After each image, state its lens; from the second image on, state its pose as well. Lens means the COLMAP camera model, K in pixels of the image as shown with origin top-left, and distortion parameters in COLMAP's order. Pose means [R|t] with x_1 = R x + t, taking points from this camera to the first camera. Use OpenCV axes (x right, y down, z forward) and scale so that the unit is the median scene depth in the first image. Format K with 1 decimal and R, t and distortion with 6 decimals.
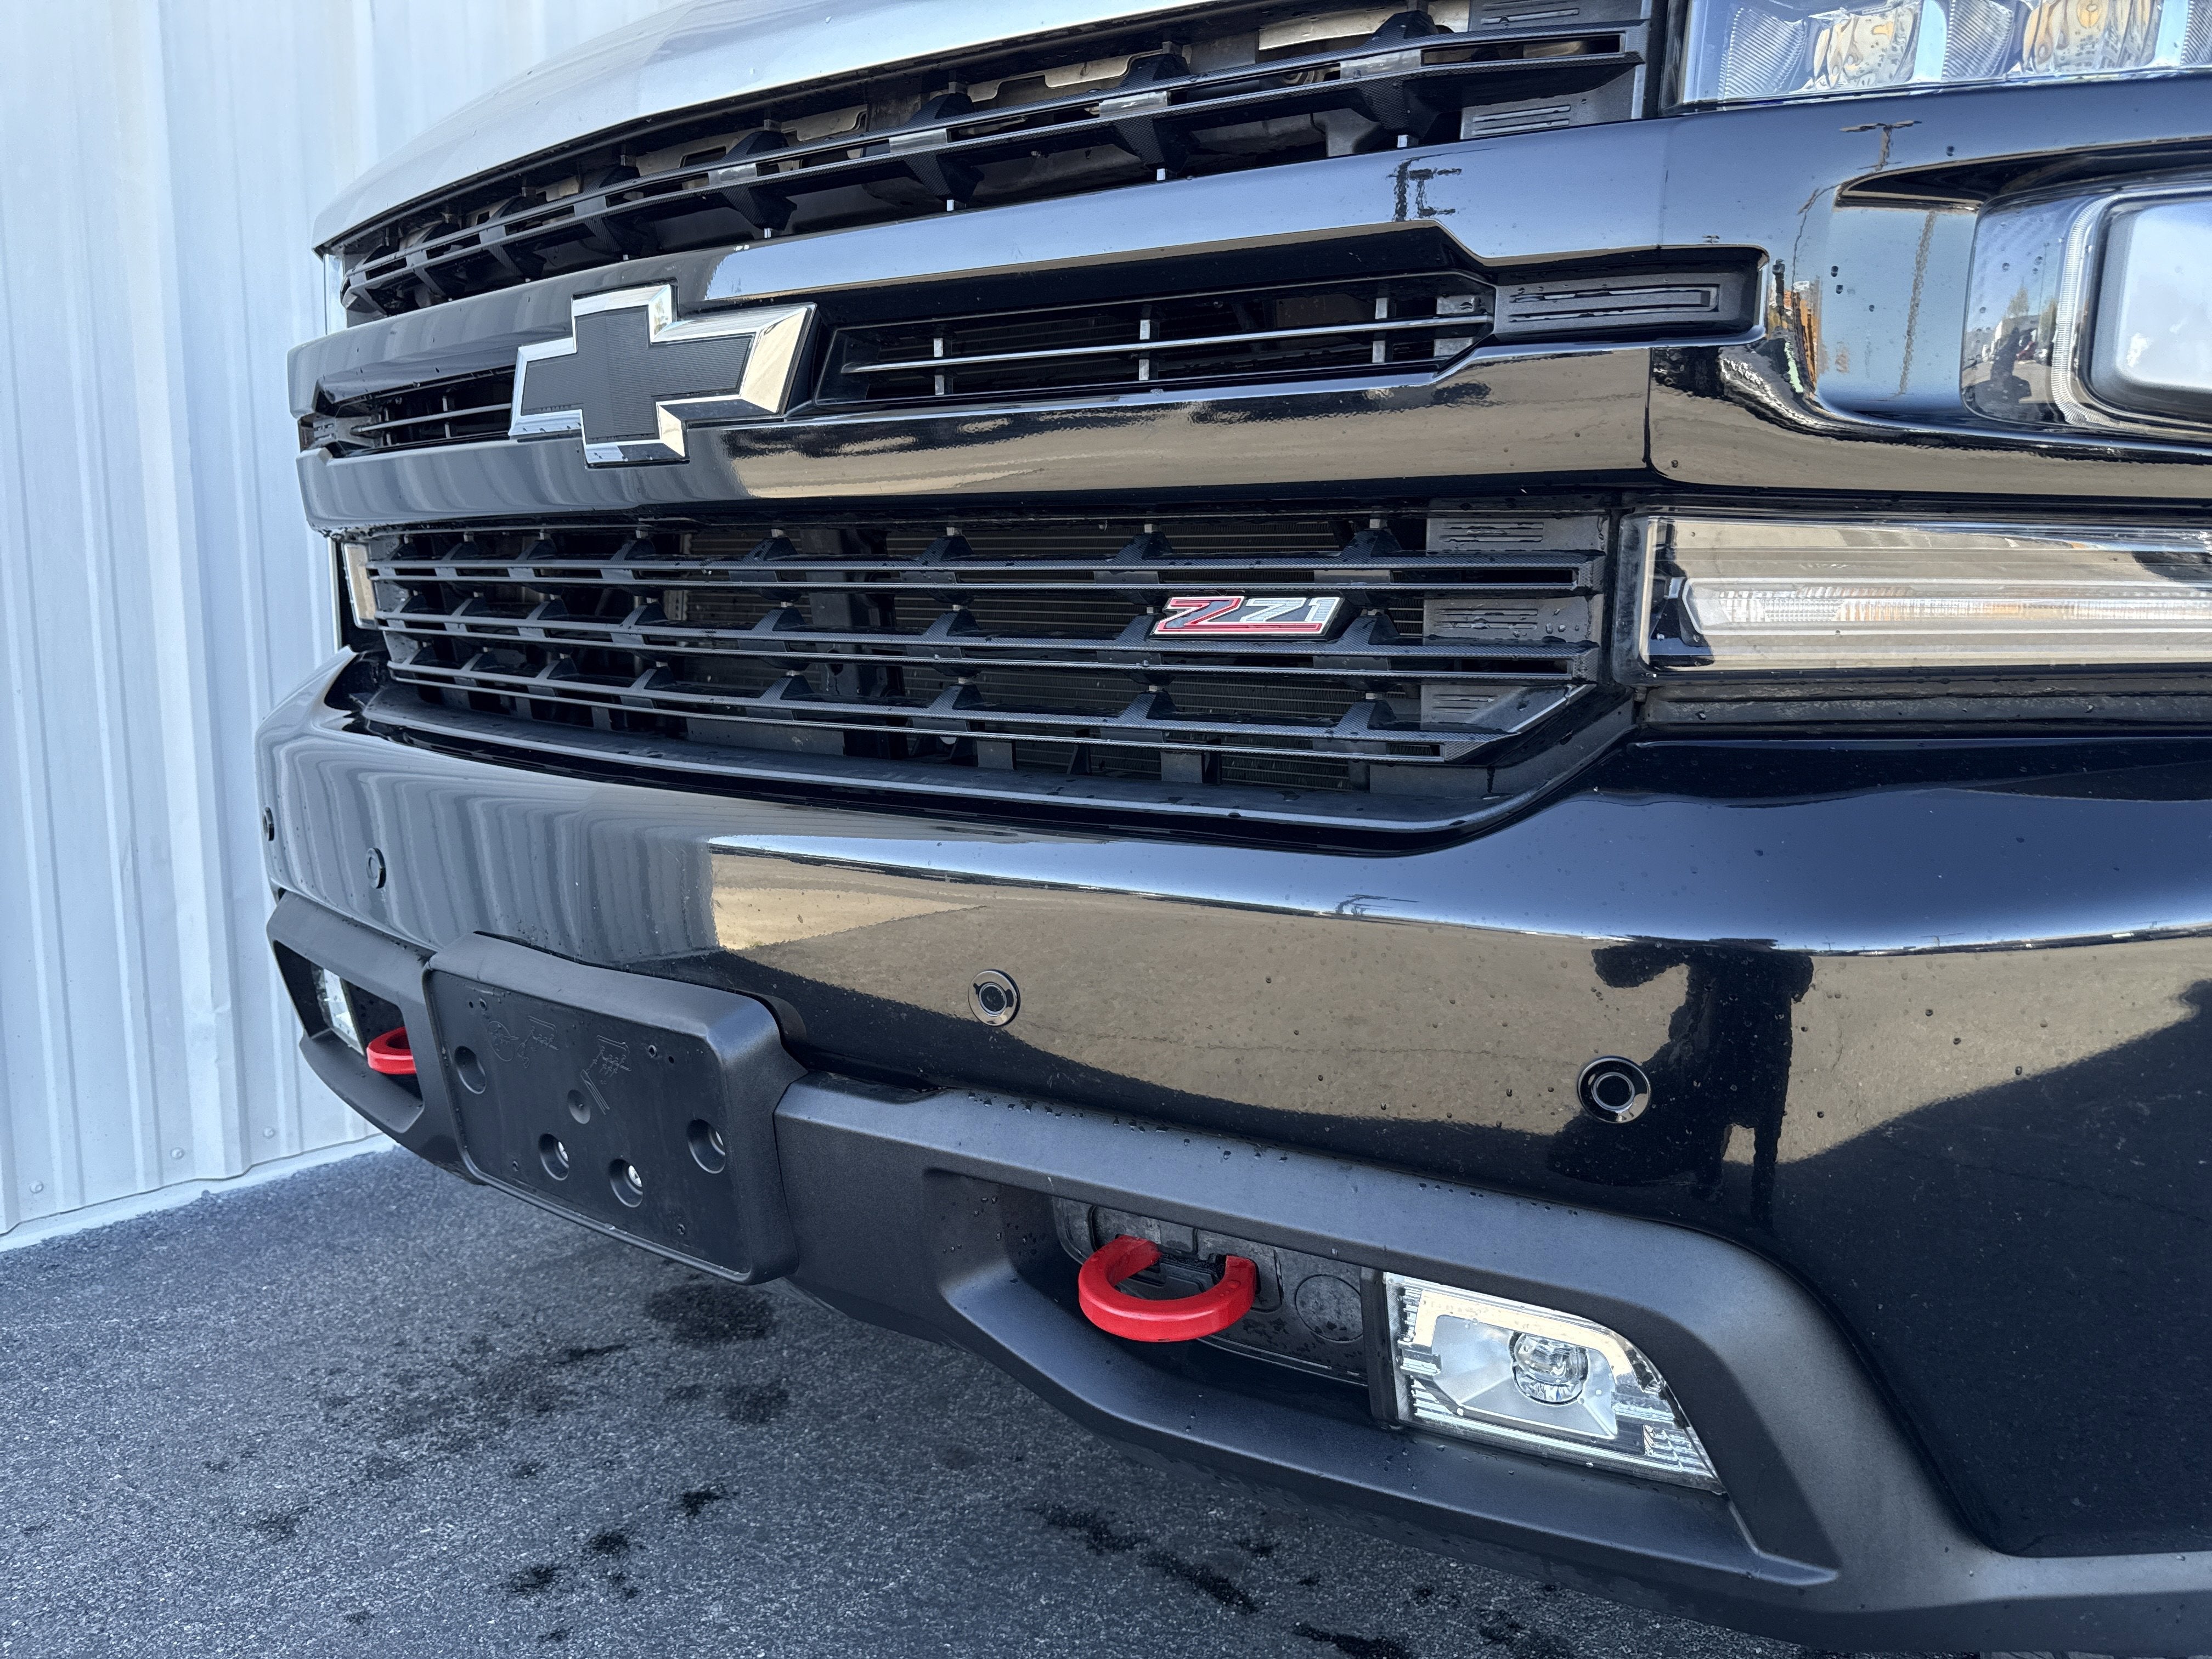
lens RADIAL K [[1564.3, 0, 1096.5], [0, 1564.3, 838.9], [0, 0, 1]] dist [0.023051, -0.019577]
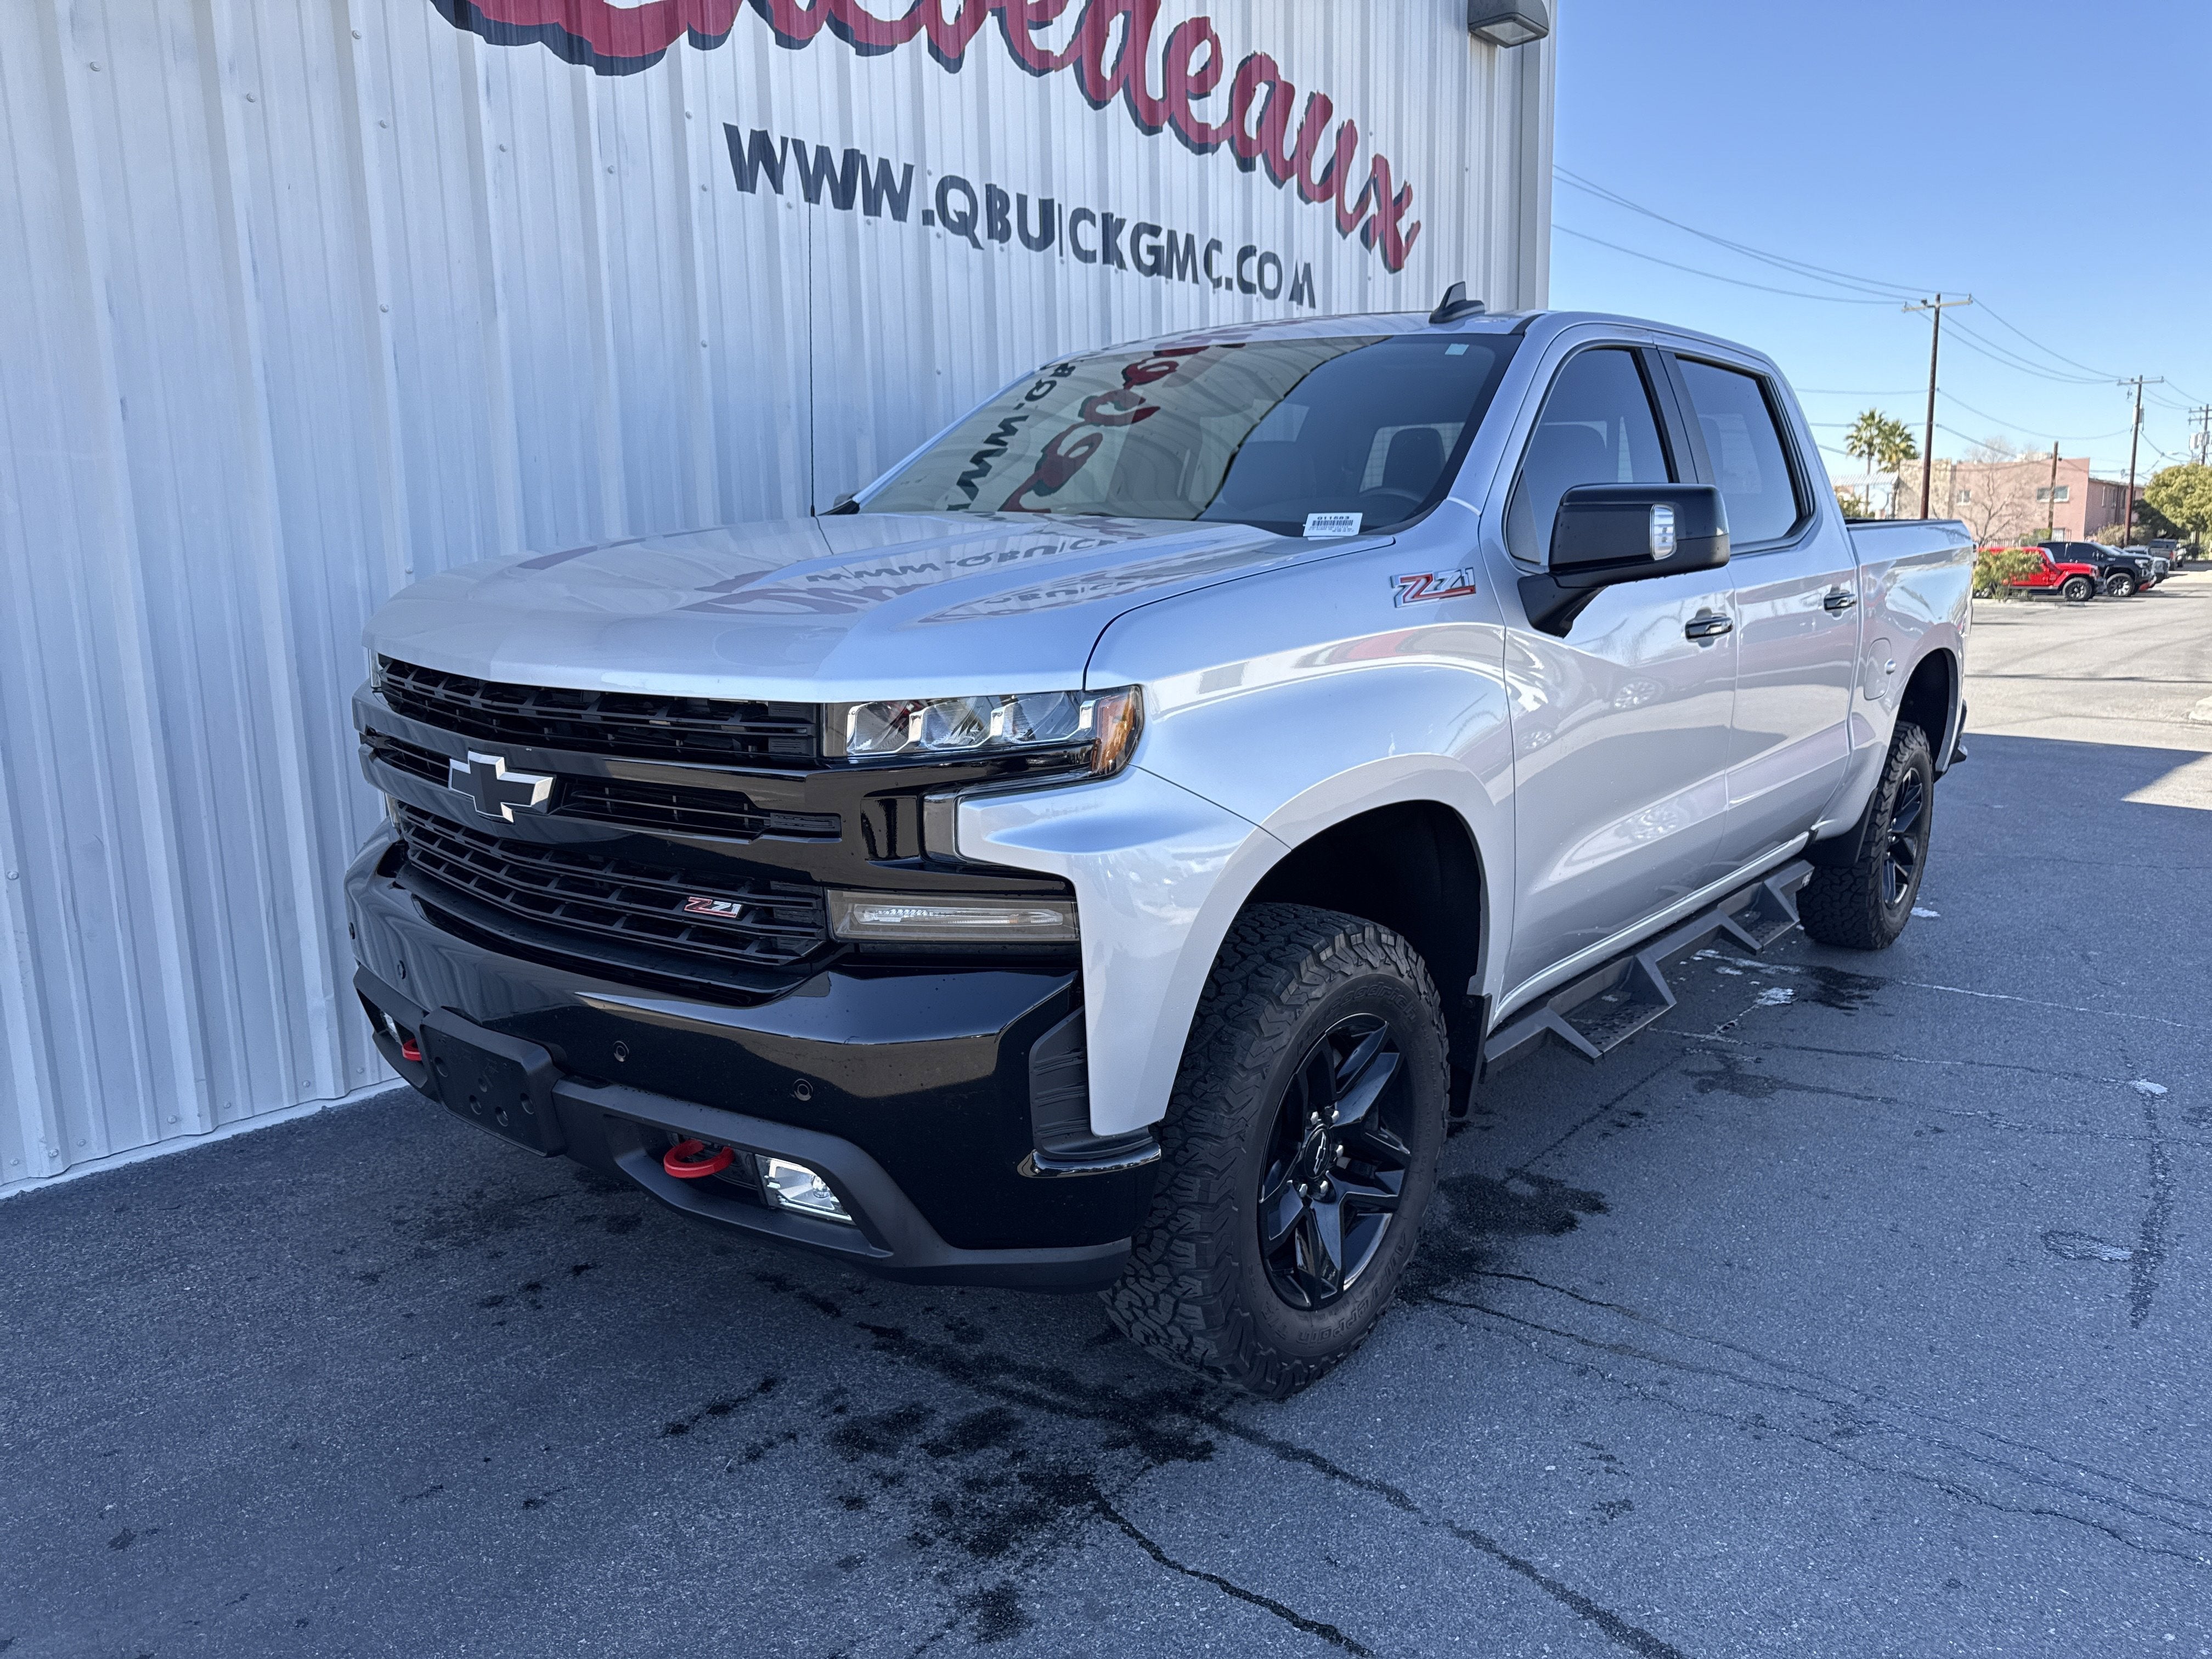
lens RADIAL K [[1564.3, 0, 1102.0], [0, 1564.3, 825.8], [0, 0, 1]] dist [0.023051, -0.019577]
pose [[0.999104, -0.008102, -0.041545, 0.493549], [0.010607, 0.998116, 0.060431, -0.247254], [0.040977, -0.060817, 0.997307, -0.913751]]
